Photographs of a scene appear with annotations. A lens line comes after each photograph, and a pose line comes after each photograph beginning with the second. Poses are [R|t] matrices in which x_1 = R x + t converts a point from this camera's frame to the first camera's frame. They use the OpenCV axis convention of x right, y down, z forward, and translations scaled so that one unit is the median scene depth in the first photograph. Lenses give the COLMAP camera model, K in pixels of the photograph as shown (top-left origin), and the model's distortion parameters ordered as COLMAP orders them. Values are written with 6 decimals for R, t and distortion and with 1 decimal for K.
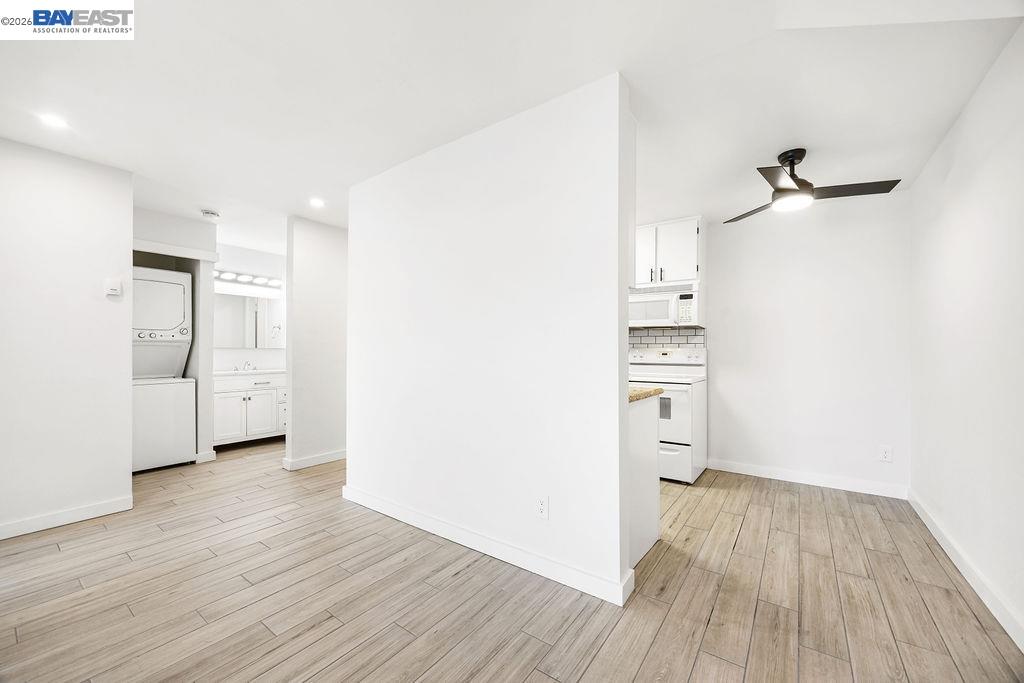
lens RADIAL K [[391.7, 0, 516.8], [0, 391.7, 347.7], [0, 0, 1]] dist [0.000018, -0.000040]
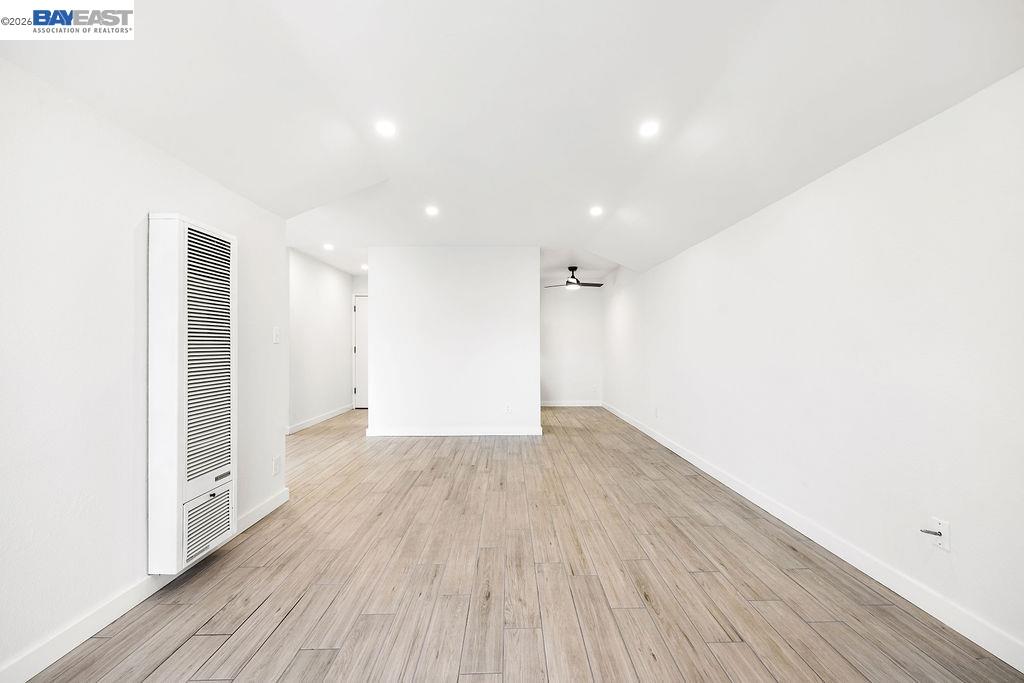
lens RADIAL K [[415.0, 0, 512.0], [0, 415.0, 341.5], [0, 0, 1]] dist [0.011500, 0.000007]
pose [[0.807870, 0.001644, 0.589359, -0.863290], [-0.002212, 0.999998, 0.000242, -0.013011], [-0.589357, -0.001499, 0.807871, -0.675791]]
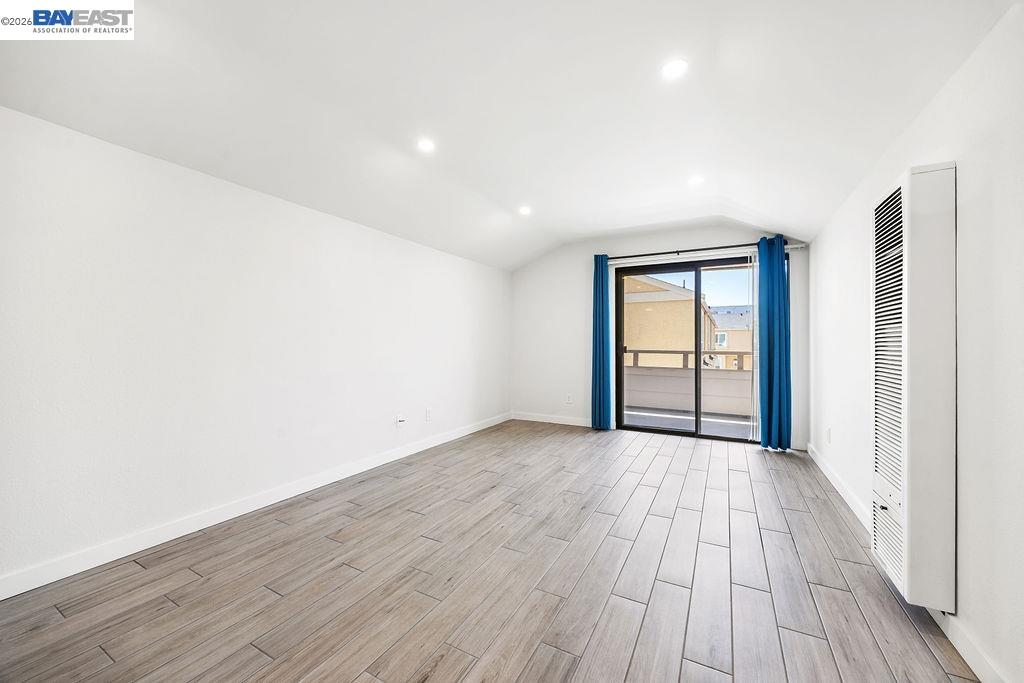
lens RADIAL K [[390.5, 0, 514.1], [0, 390.5, 343.5], [0, 0, 1]] dist [-0.001333, -0.000112]
pose [[-0.991563, -0.003171, -0.129591, -0.330894], [-0.000865, 0.999840, -0.017845, 0.020634], [0.129626, -0.017582, -0.991407, 0.525800]]
